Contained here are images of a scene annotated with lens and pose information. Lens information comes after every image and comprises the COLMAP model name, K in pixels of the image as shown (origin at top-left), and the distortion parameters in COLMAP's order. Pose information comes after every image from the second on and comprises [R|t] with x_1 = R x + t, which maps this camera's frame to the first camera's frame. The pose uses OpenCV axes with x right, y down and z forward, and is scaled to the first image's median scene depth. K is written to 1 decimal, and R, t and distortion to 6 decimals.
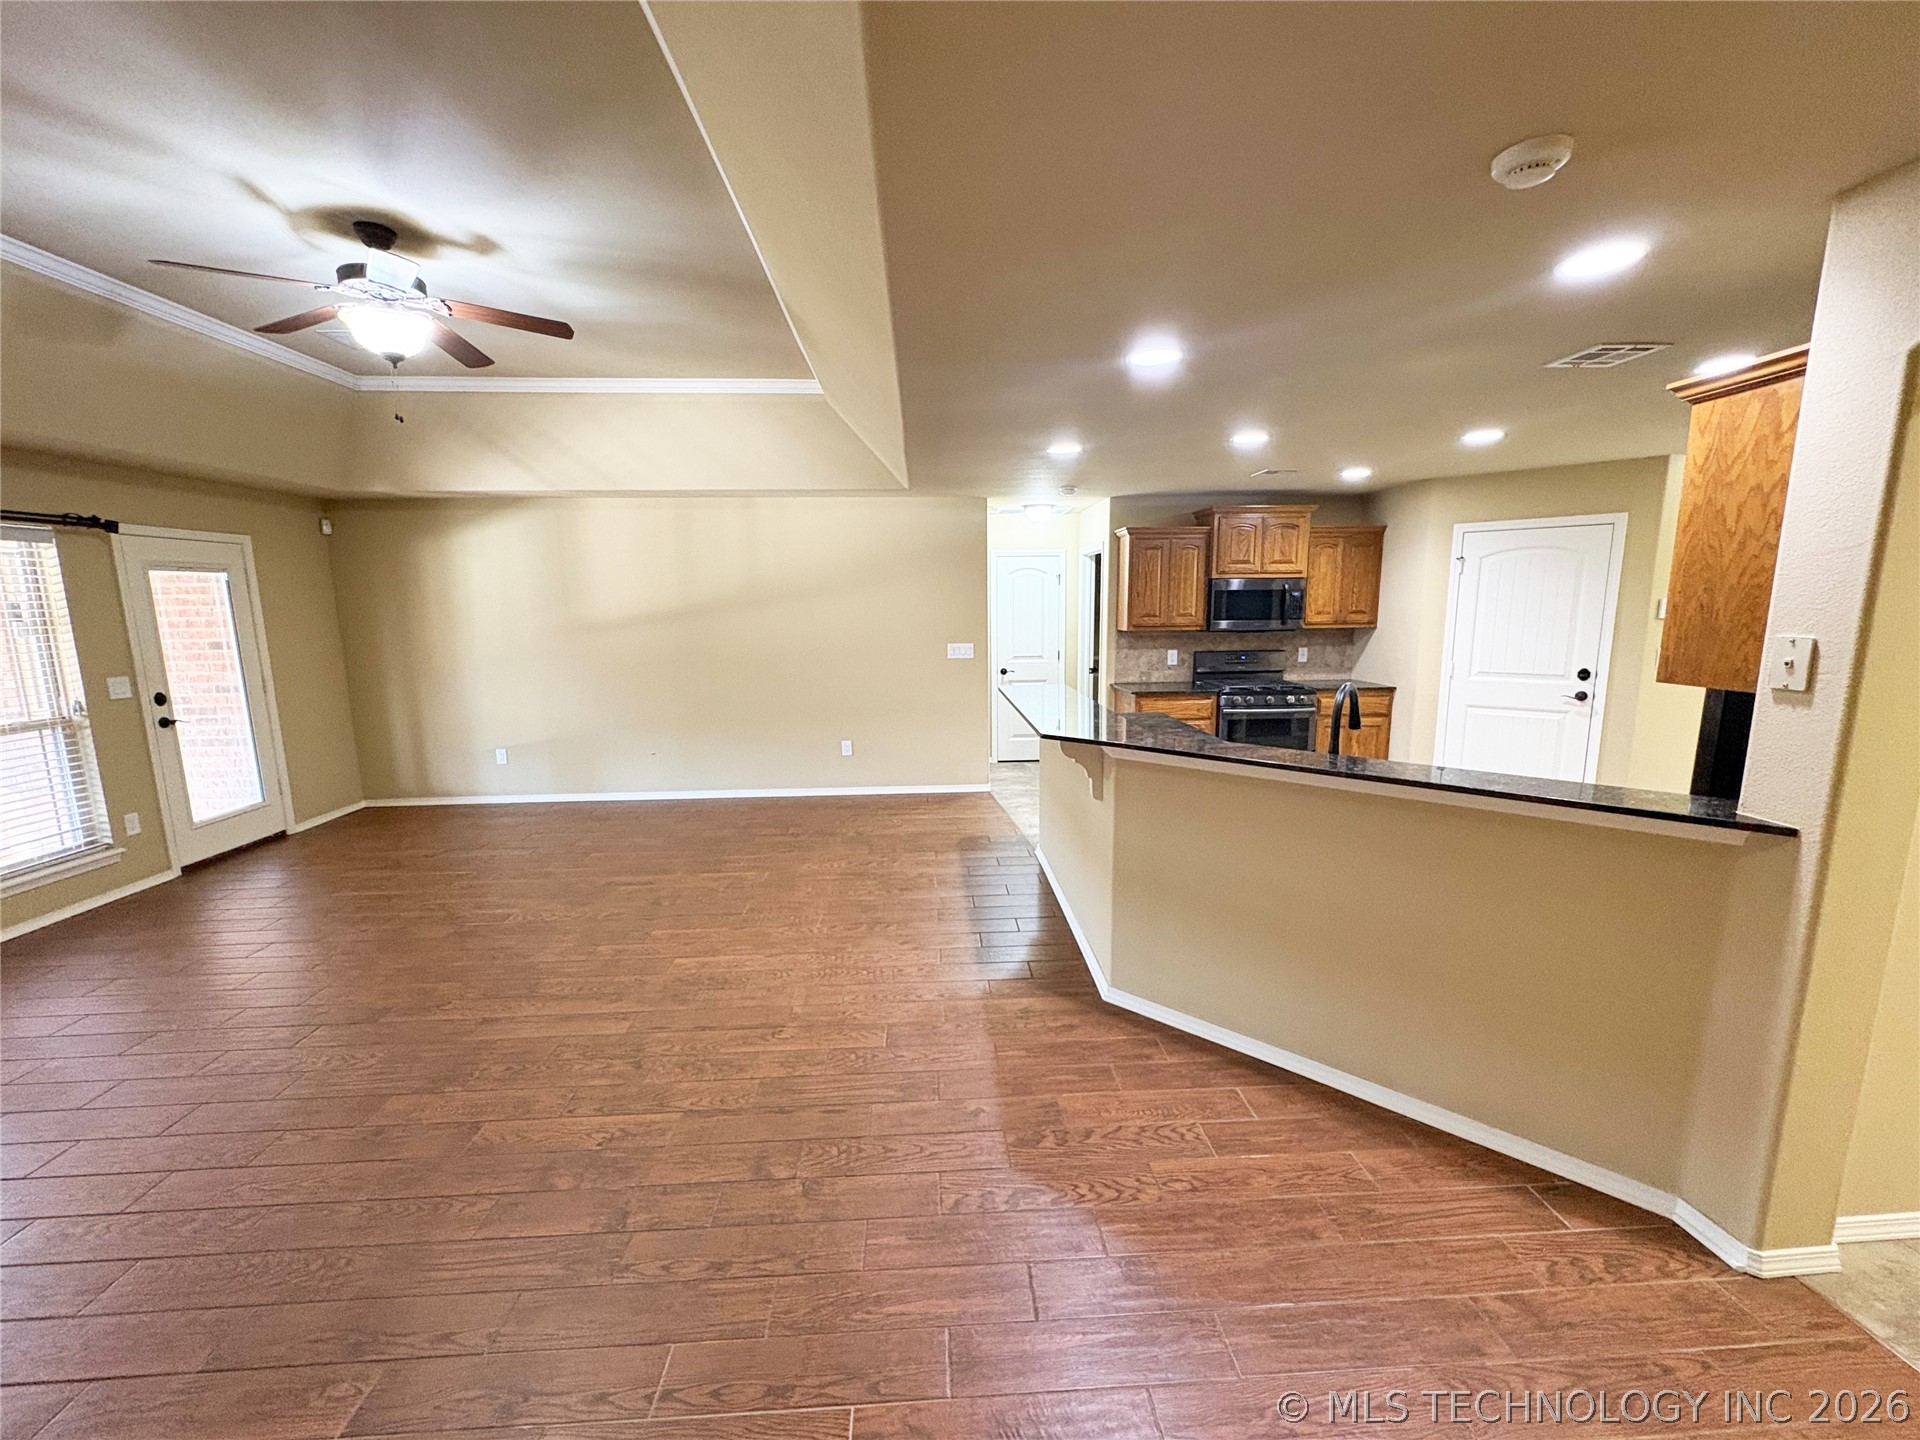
lens RADIAL K [[762.8, 0, 959.7], [0, 762.8, 725.4], [0, 0, 1]] dist [0.000818, 0.000236]
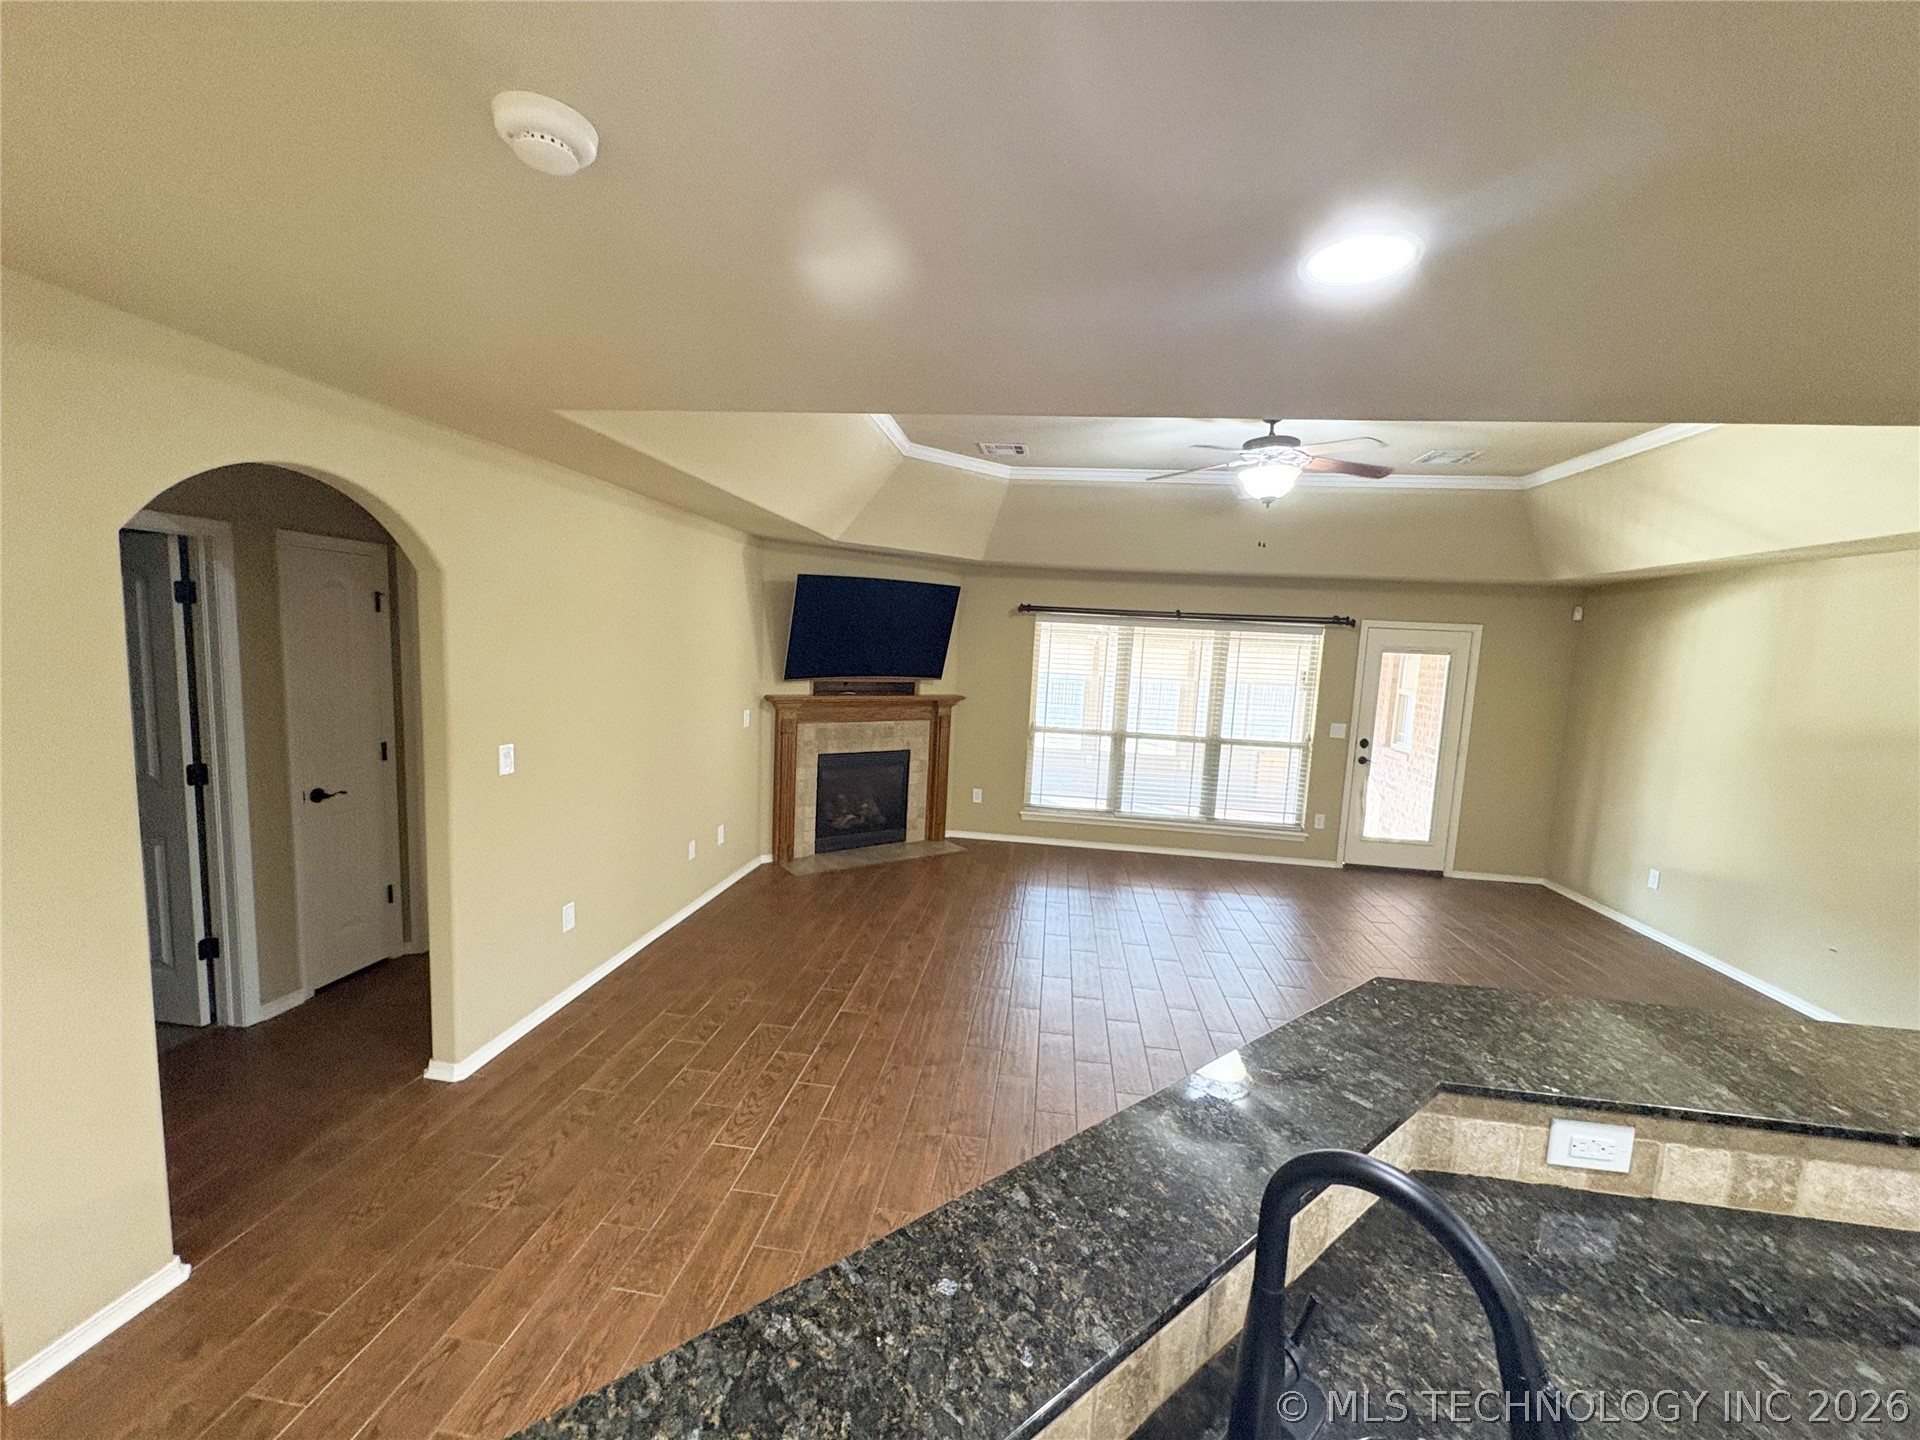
lens RADIAL K [[762.8, 0, 959.7], [0, 762.8, 725.4], [0, 0, 1]] dist [0.000818, 0.000236]
pose [[-0.184481, 0.109686, -0.976696, 0.350619], [-0.204209, 0.967788, 0.147257, -0.094825], [0.961387, 0.226617, -0.156140, 0.392482]]
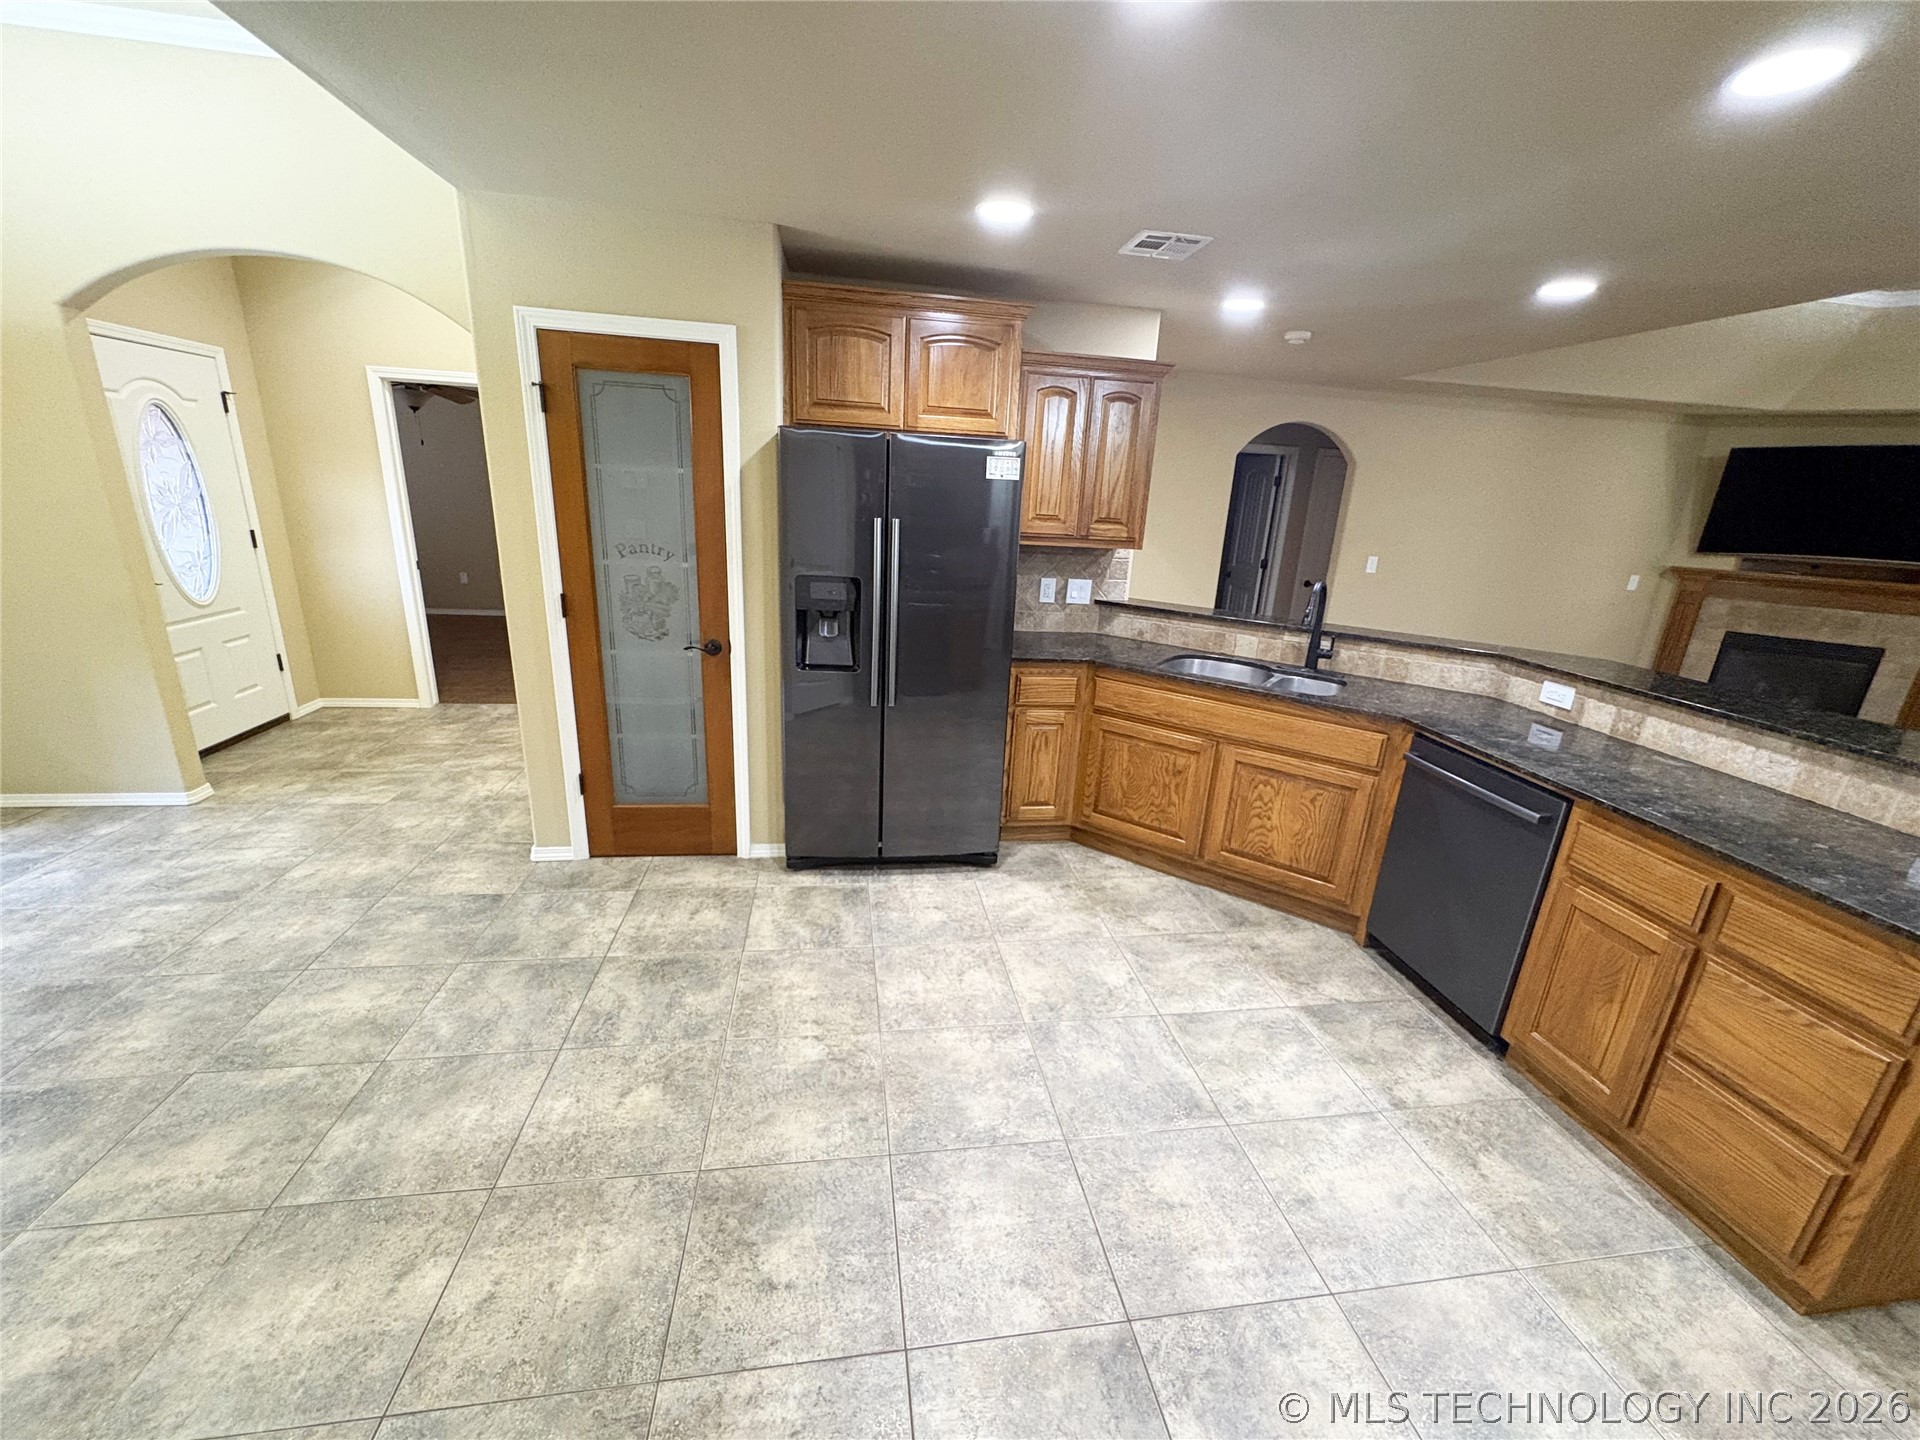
lens RADIAL K [[764.0, 0, 961.0], [0, 764.0, 725.4], [0, 0, 1]] dist [-0.000330, 0.000471]
pose [[-0.994111, -0.009340, -0.107966, 0.538377], [-0.056746, 0.893637, 0.445189, -0.157562], [0.092324, 0.448694, -0.888904, 0.949617]]
